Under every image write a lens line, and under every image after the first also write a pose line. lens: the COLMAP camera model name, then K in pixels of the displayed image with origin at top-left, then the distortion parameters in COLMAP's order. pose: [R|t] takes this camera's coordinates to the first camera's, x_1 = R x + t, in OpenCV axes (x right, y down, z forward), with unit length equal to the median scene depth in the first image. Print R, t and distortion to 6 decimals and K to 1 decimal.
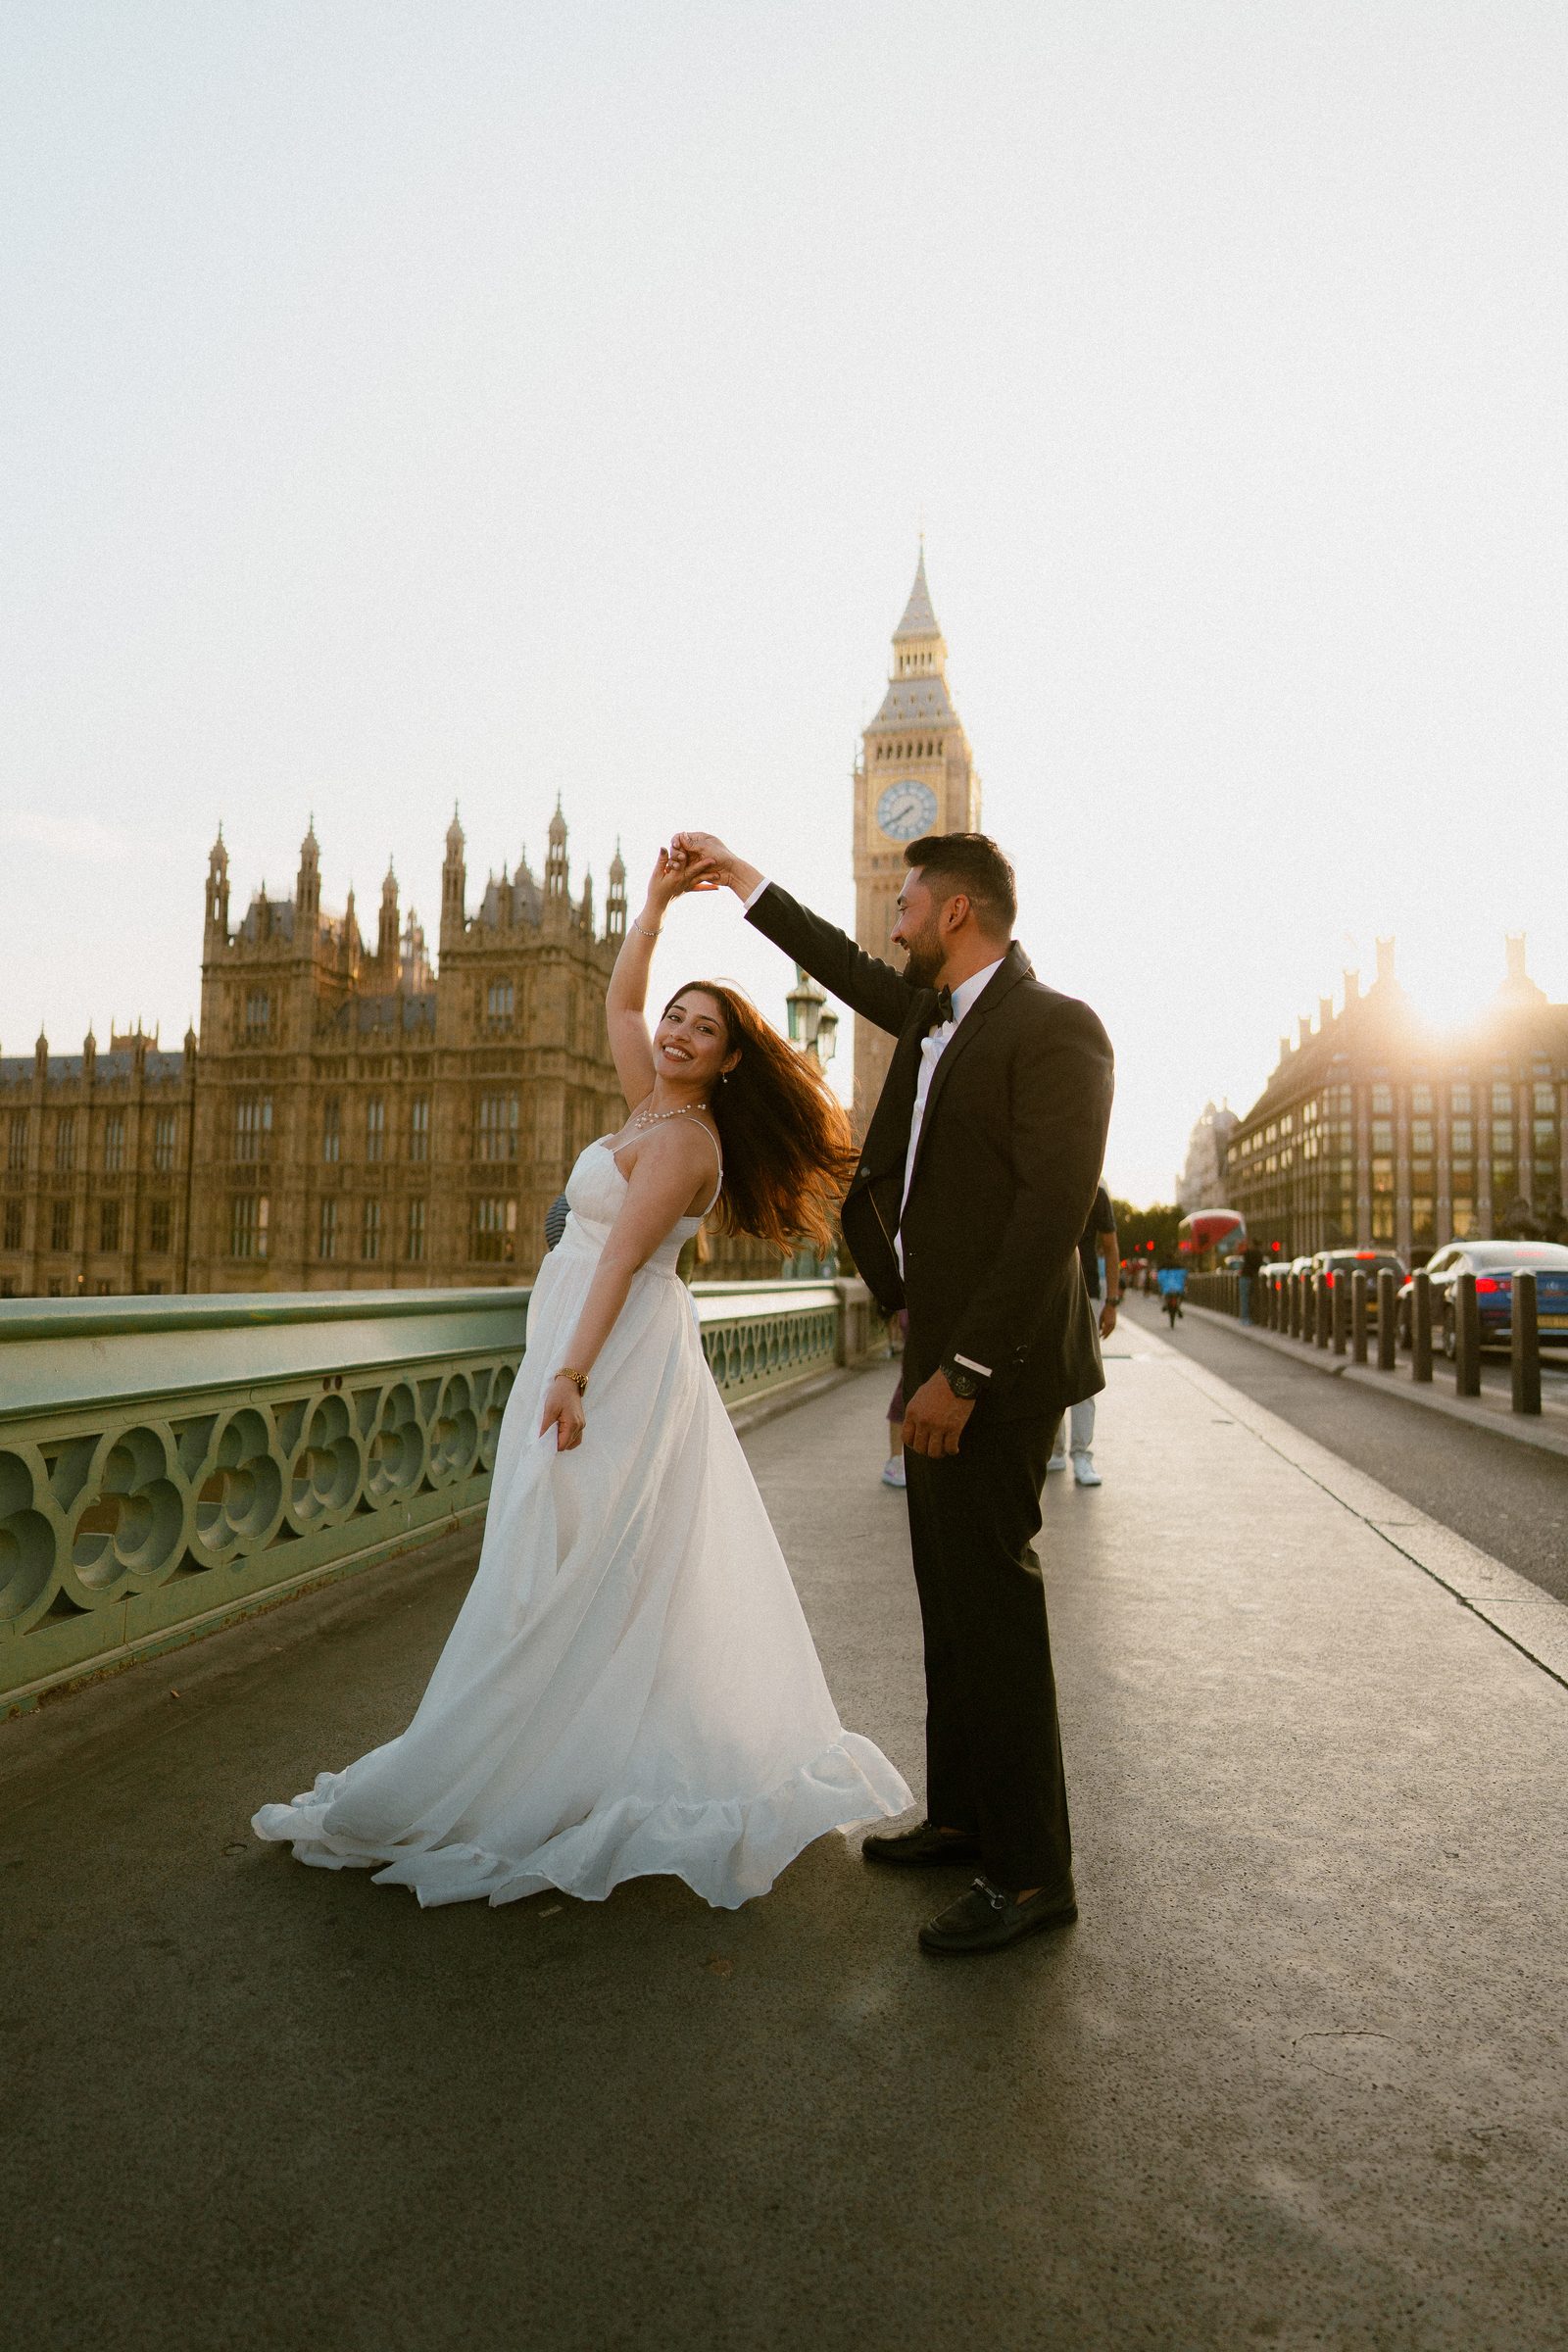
lens RADIAL K [[1385.5, 0, 800.6], [0, 1385.5, 1168.1], [0, 0, 1]] dist [0.015264, -0.000058]
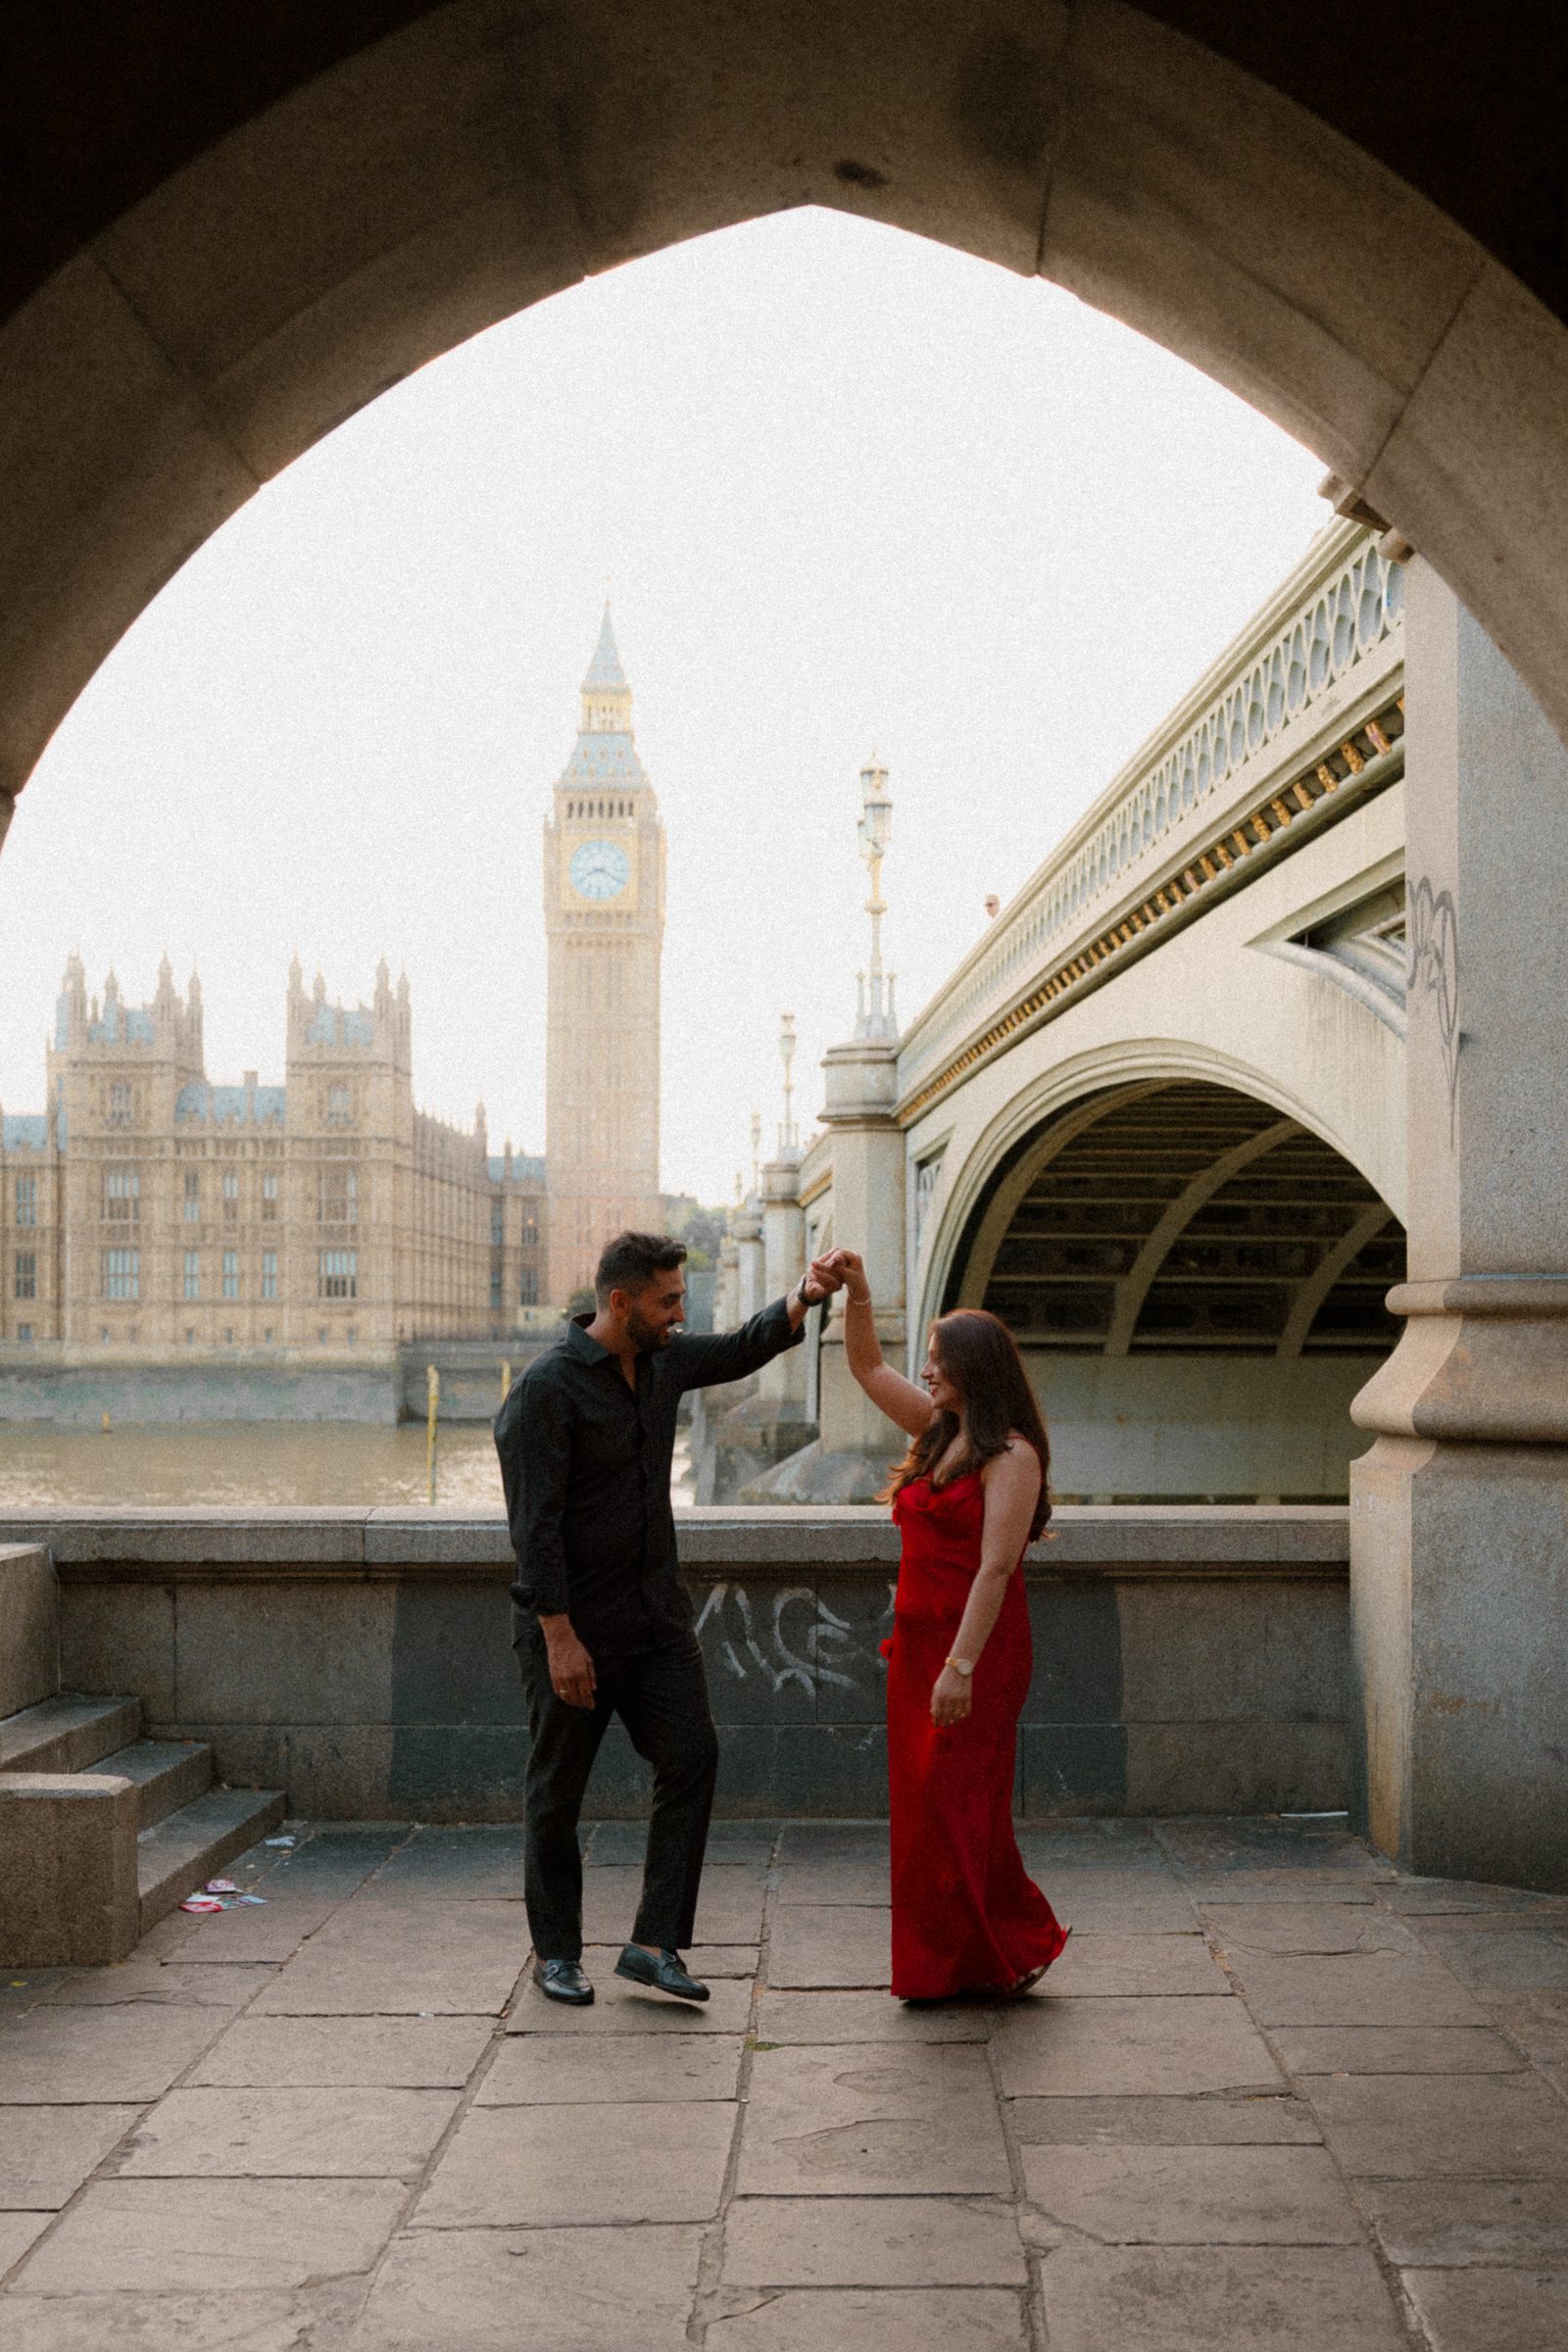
lens RADIAL K [[2774.5, 0, 783.3], [0, 2774.5, 1193.0], [0, 0, 1]] dist [0.018556, 0.000000]
pose [[0.976905, 0.001594, 0.213667, -0.341973], [-0.003217, 0.999969, 0.007249, -0.049482], [-0.213648, -0.007769, 0.976880, -1.553444]]
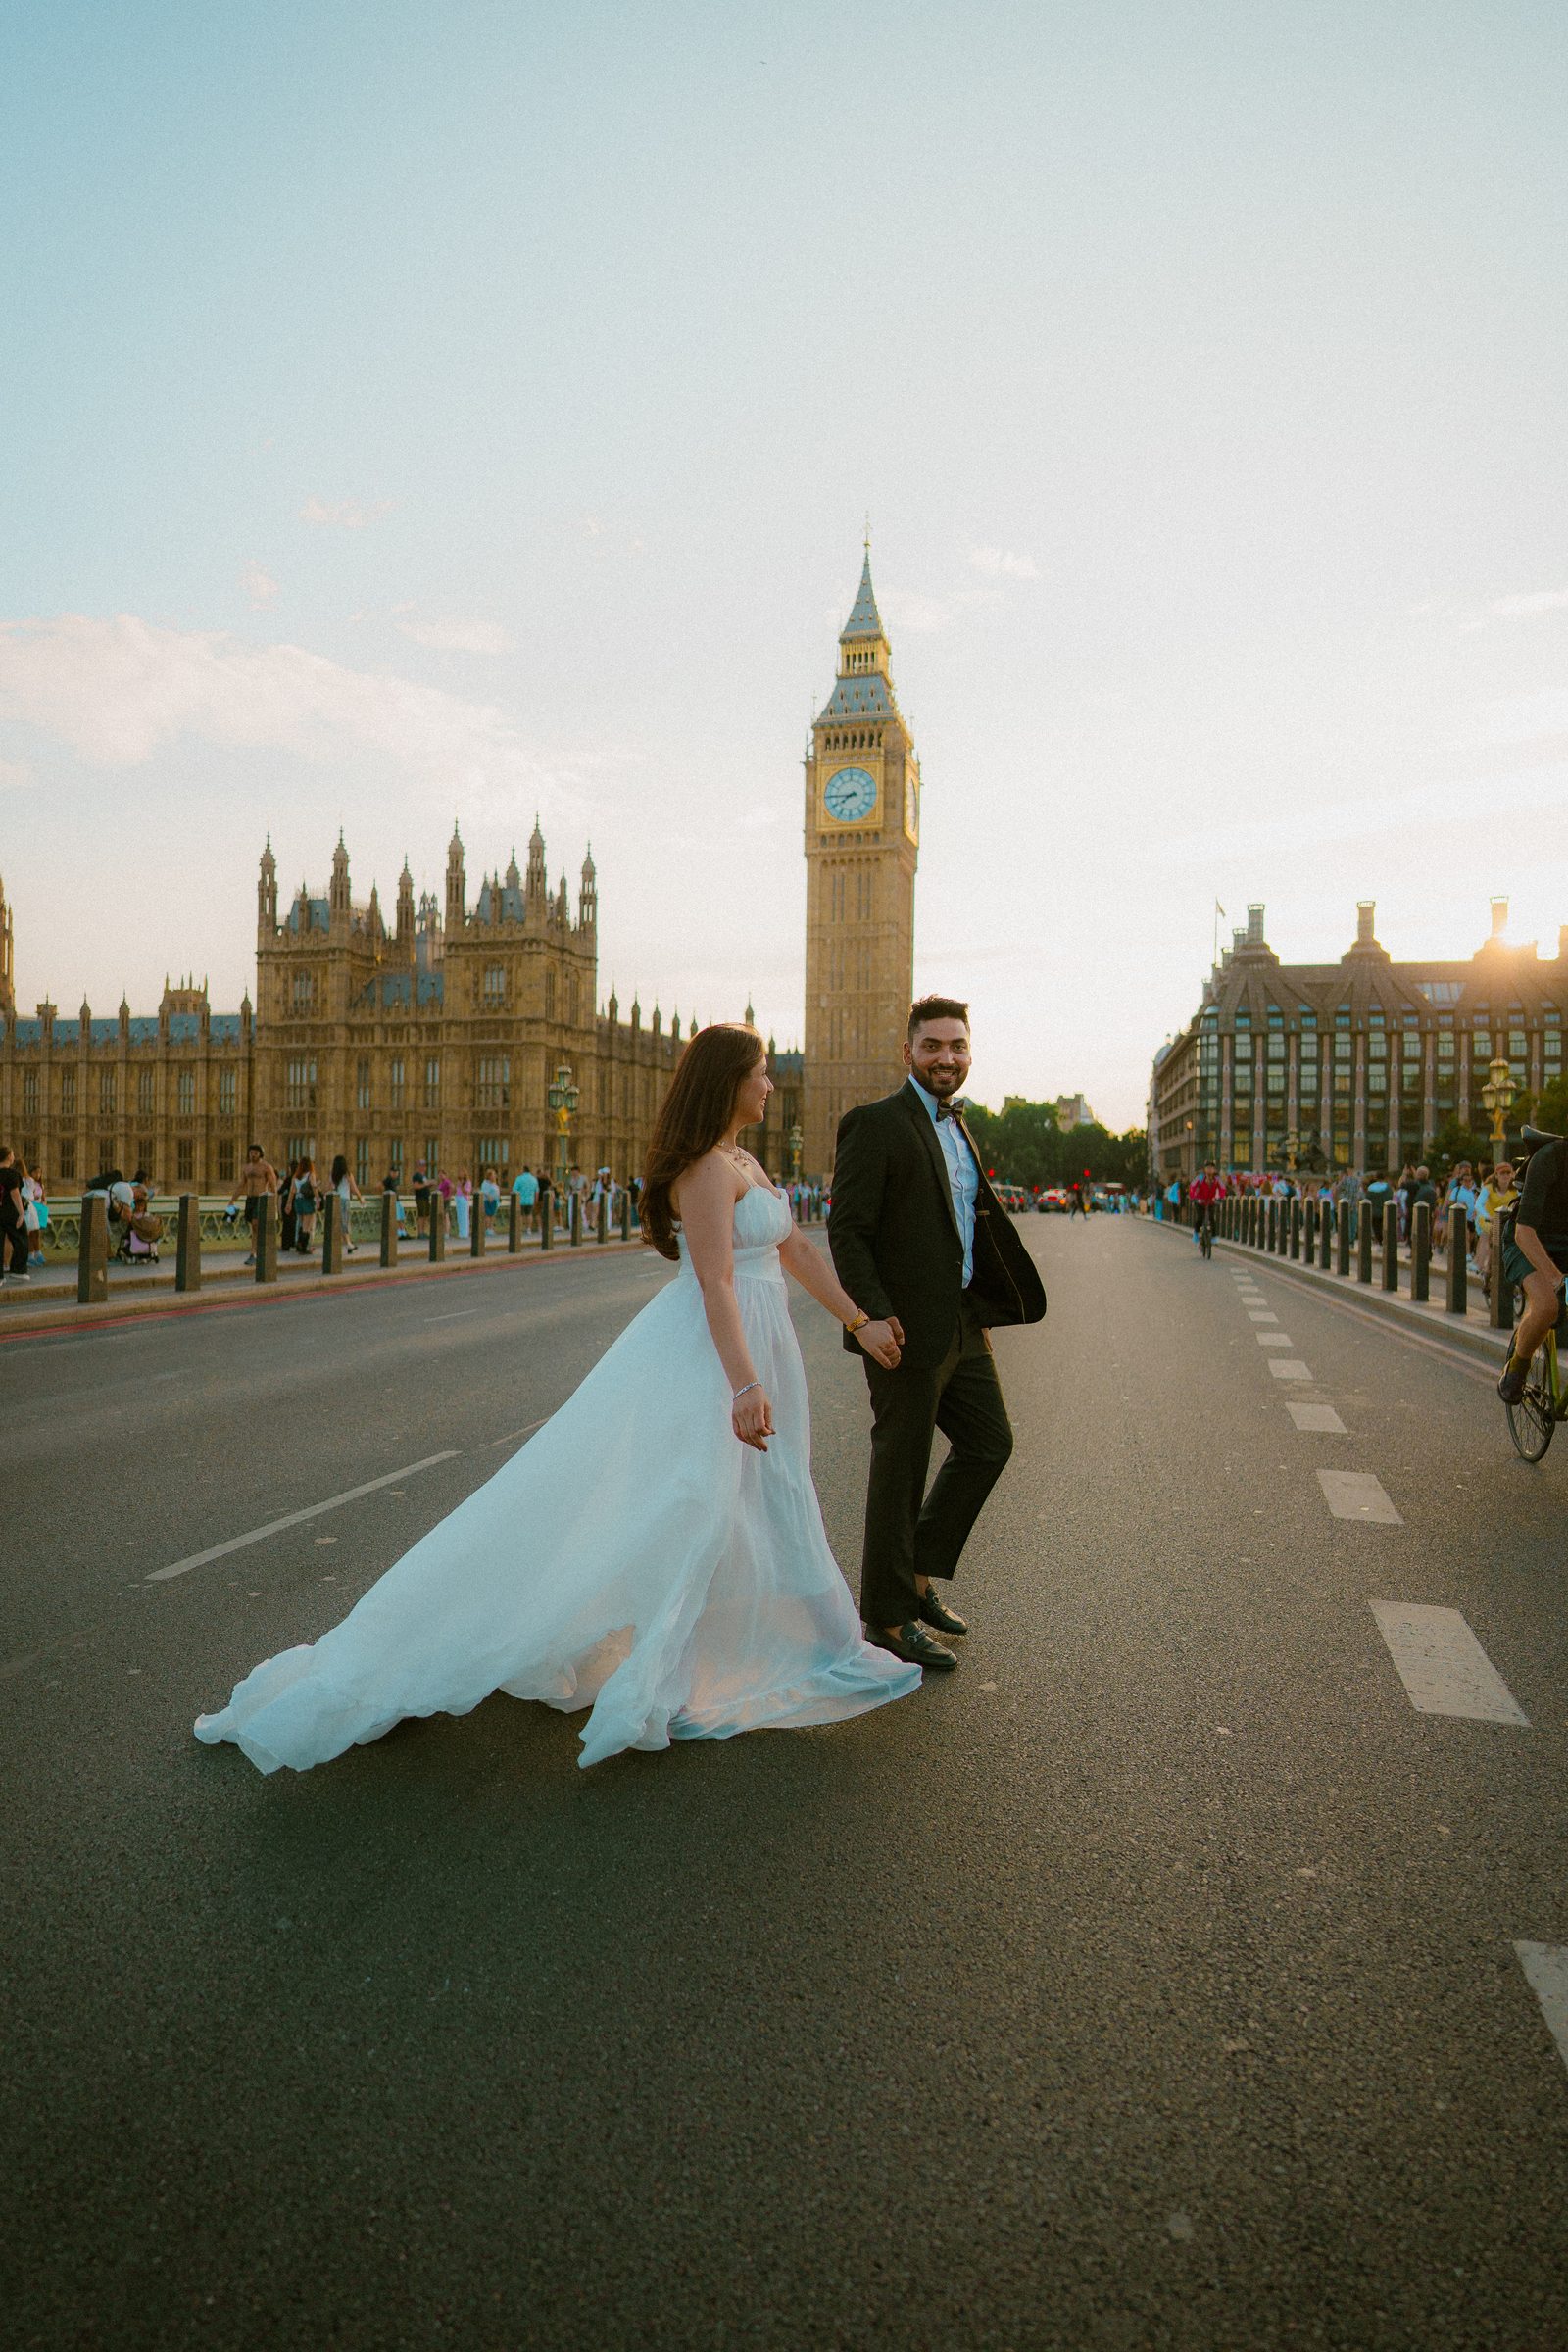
lens RADIAL K [[1385.5, 0, 792.2], [0, 1385.5, 1171.7], [0, 0, 1]] dist [0.015264, -0.000058]
pose [[0.999753, -0.004499, -0.021752, 0.077029], [0.005736, 0.998350, 0.057127, -0.017057], [0.021459, -0.057237, 0.998130, -0.249620]]
